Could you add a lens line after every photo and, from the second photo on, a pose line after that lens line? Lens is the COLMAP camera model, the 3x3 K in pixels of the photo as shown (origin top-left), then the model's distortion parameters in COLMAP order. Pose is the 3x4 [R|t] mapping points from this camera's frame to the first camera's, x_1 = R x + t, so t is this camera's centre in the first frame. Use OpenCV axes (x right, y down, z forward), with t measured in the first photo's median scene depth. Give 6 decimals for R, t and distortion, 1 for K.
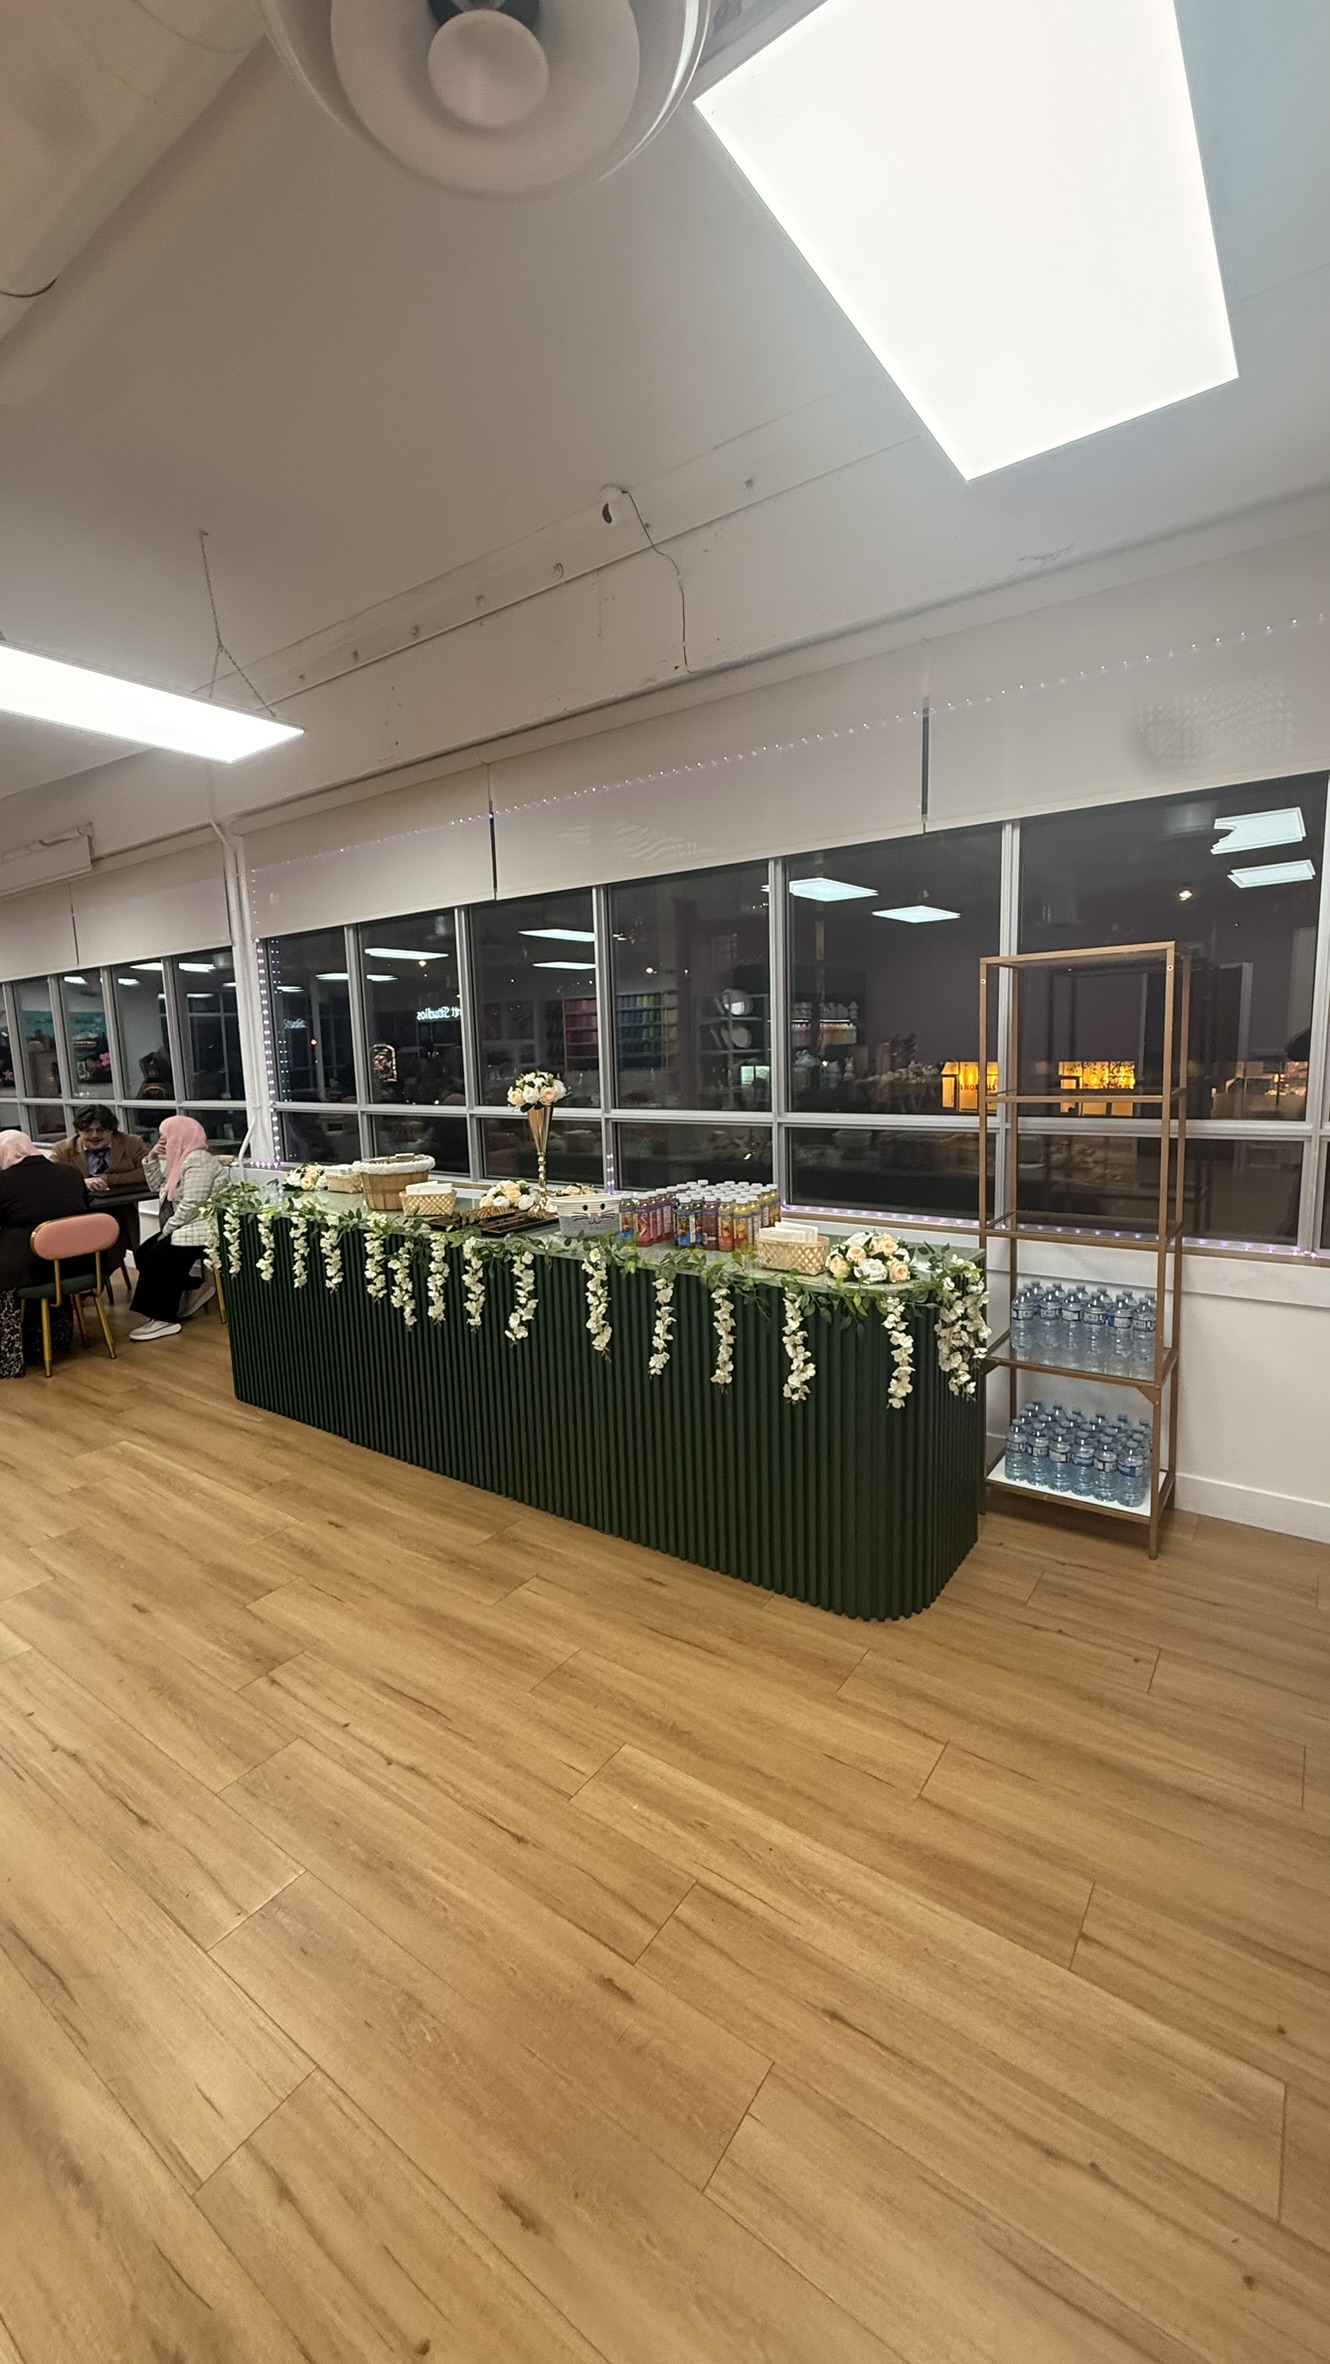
lens RADIAL K [[944.8, 0, 661.0], [0, 944.8, 1170.6], [0, 0, 1]] dist [0.001935, -0.000465]
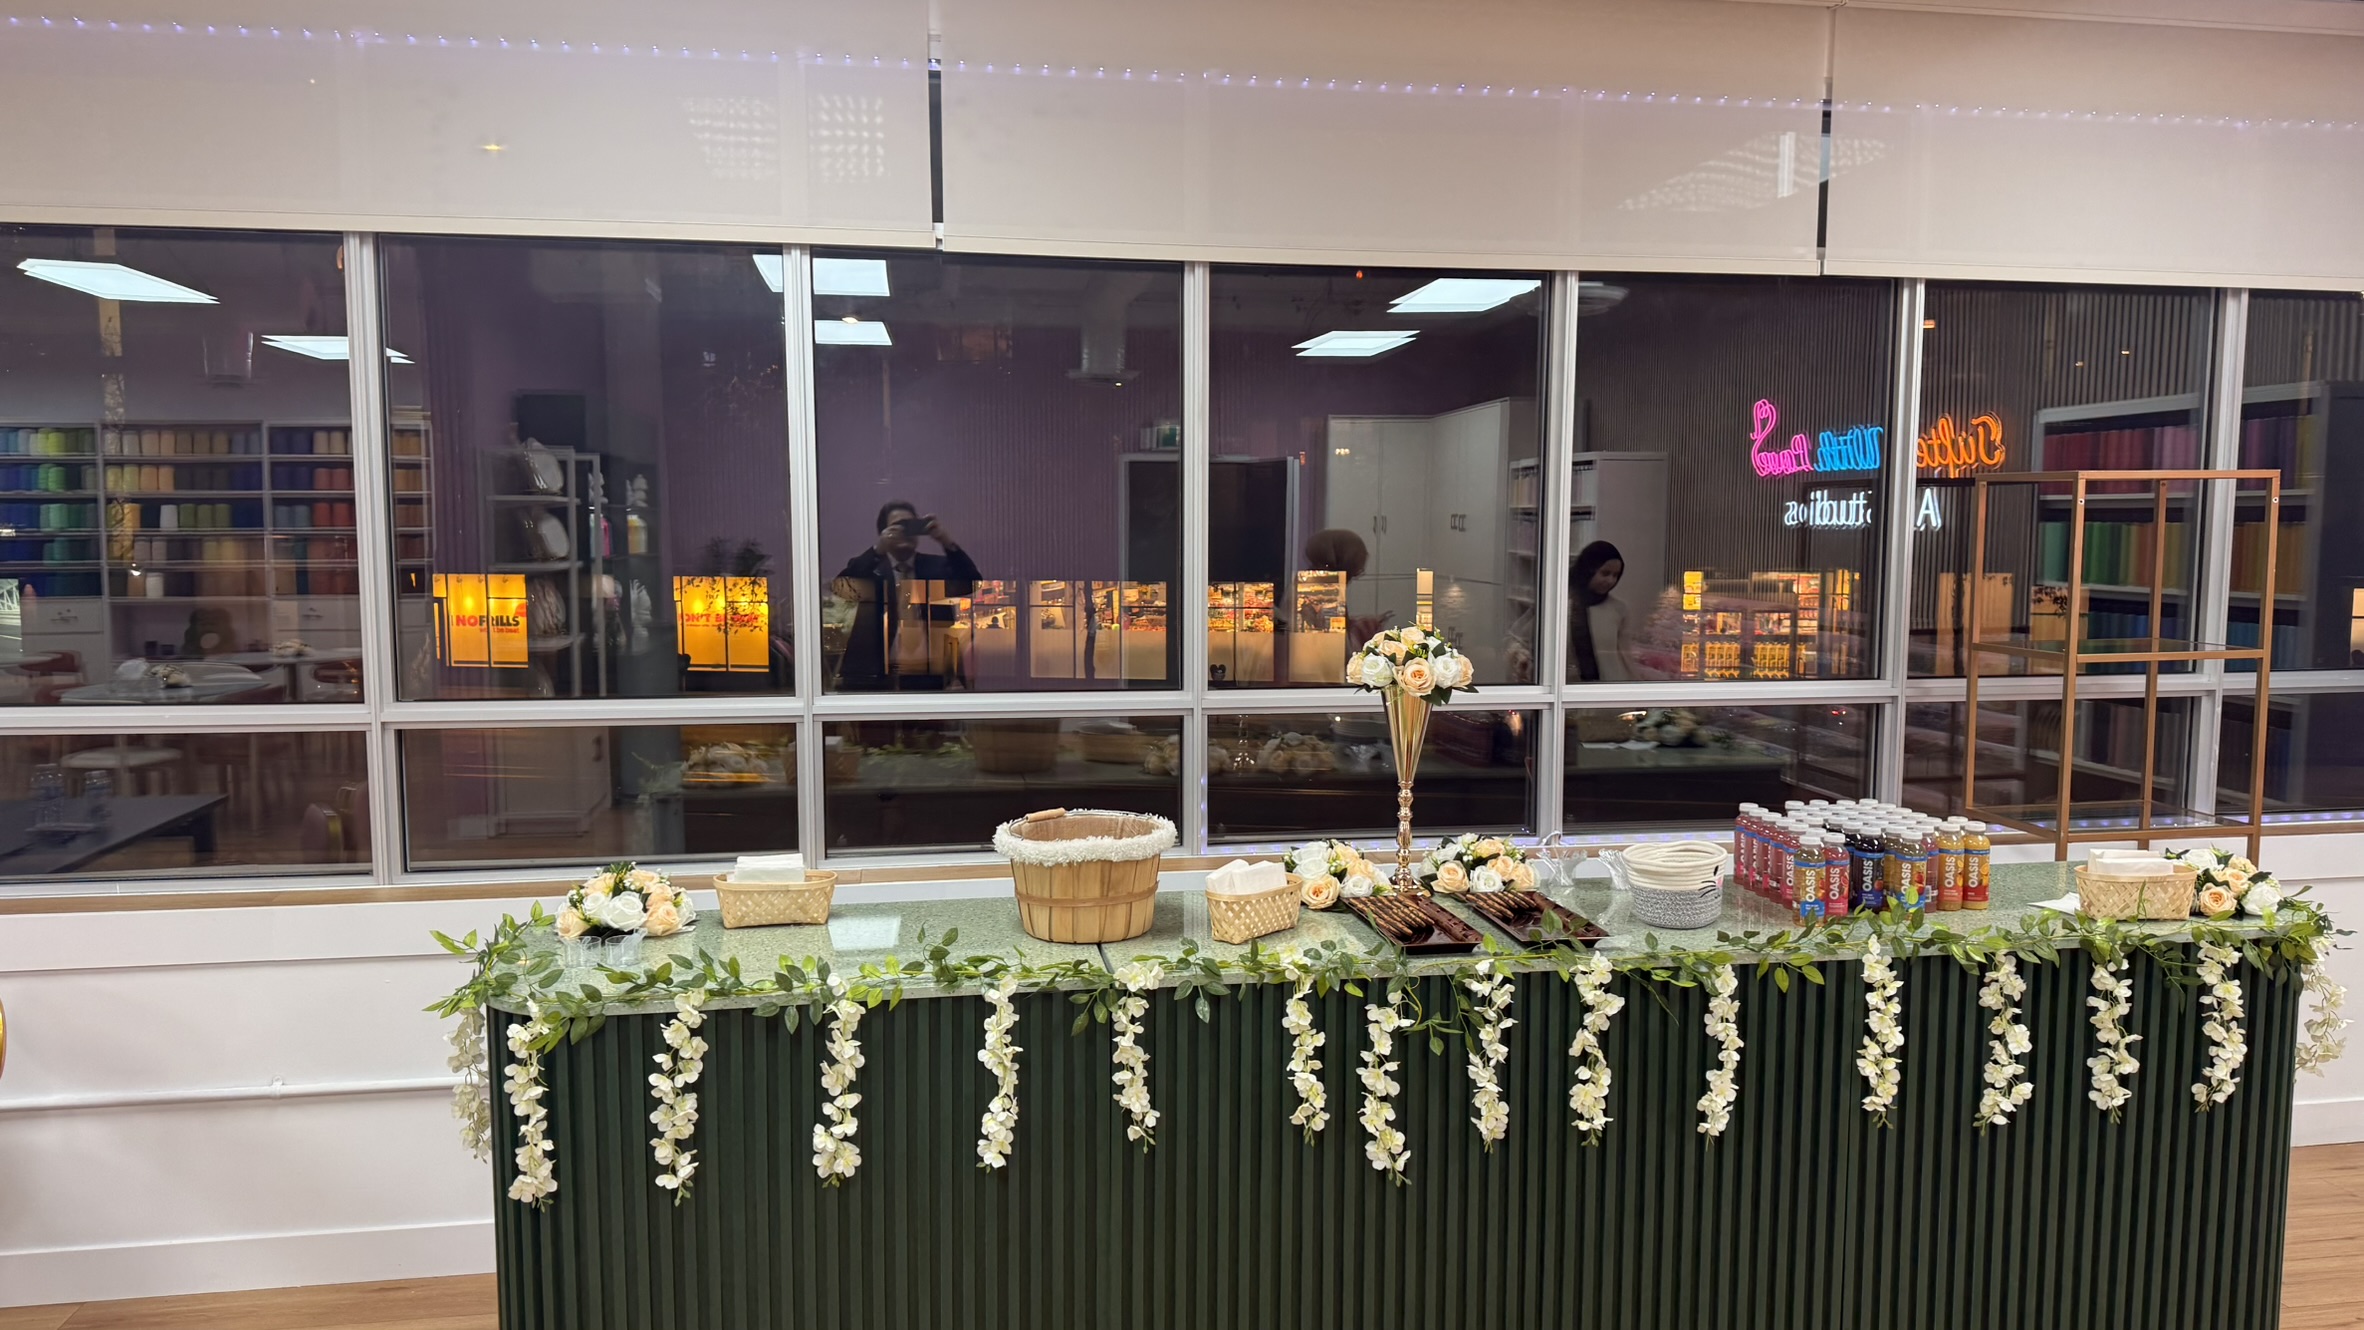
lens RADIAL K [[1650.0, 0, 1183.4], [0, 1650.0, 689.1], [0, 0, 1]] dist [0.078214, -0.090572]
pose [[0.698168, -0.037644, 0.714944, -0.996454], [0.073617, 0.997098, -0.019389, -0.070396], [-0.712139, 0.066169, 0.698913, 0.531448]]
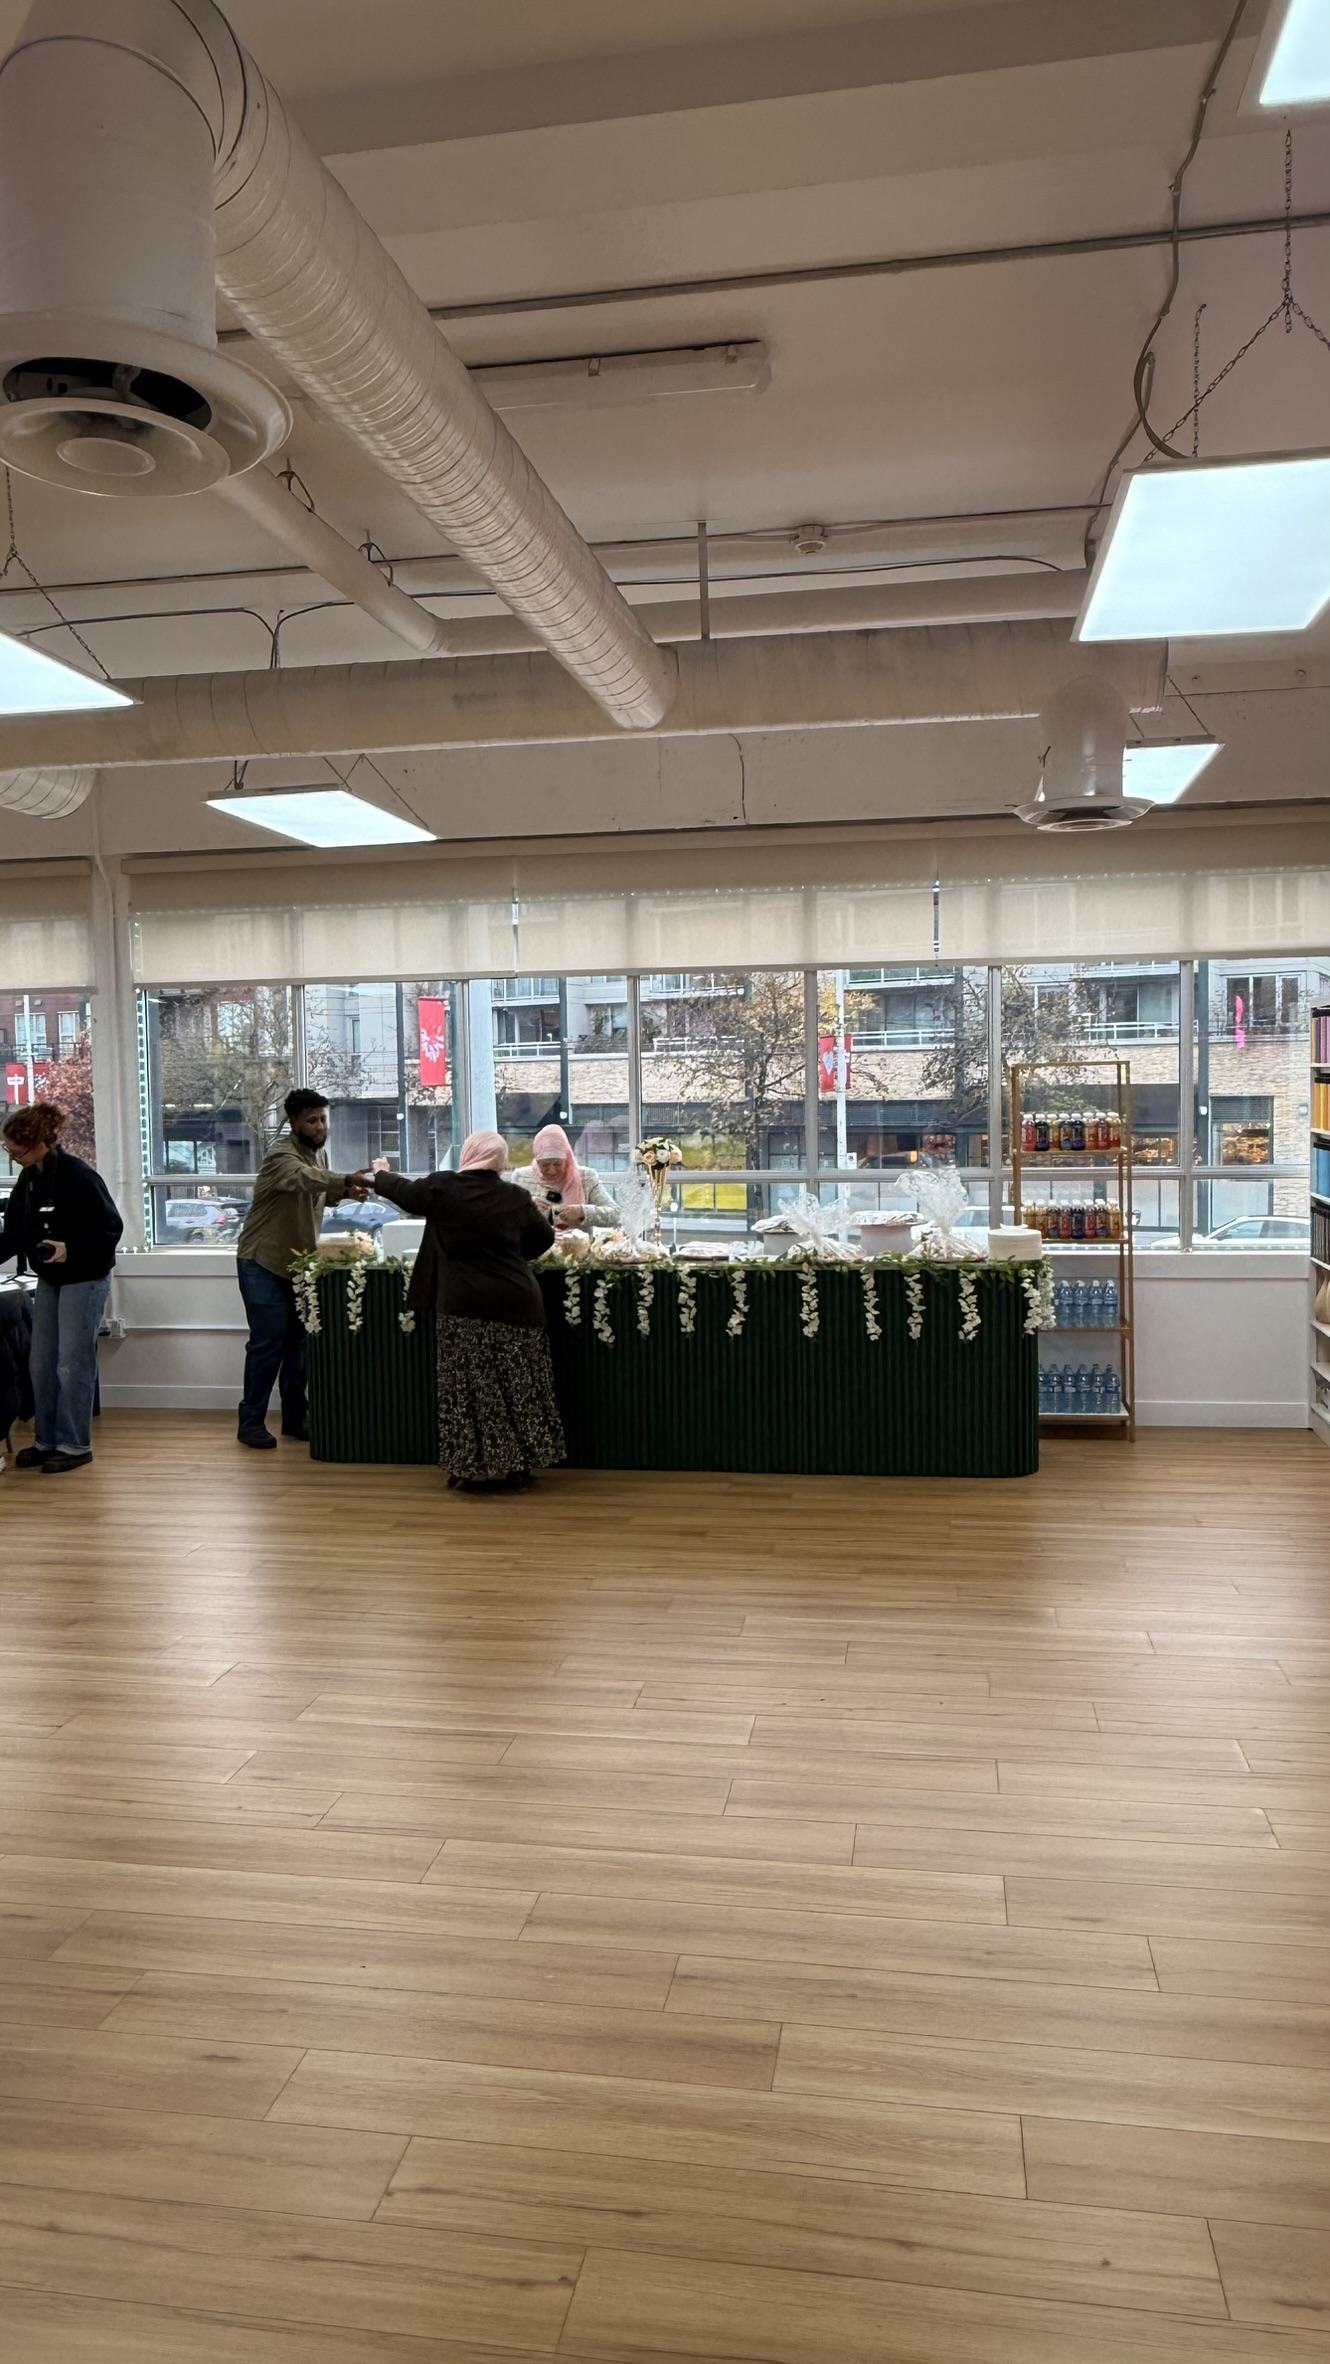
lens RADIAL K [[1603.8, 0, 668.4], [0, 1603.8, 1186.7], [0, 0, 1]] dist [0.004756, -0.005226]
pose [[0.899555, -0.011527, 0.436654, -1.193191], [0.050008, 0.995797, -0.076735, 0.135261], [-0.433934, 0.090864, 0.896351, -0.981050]]
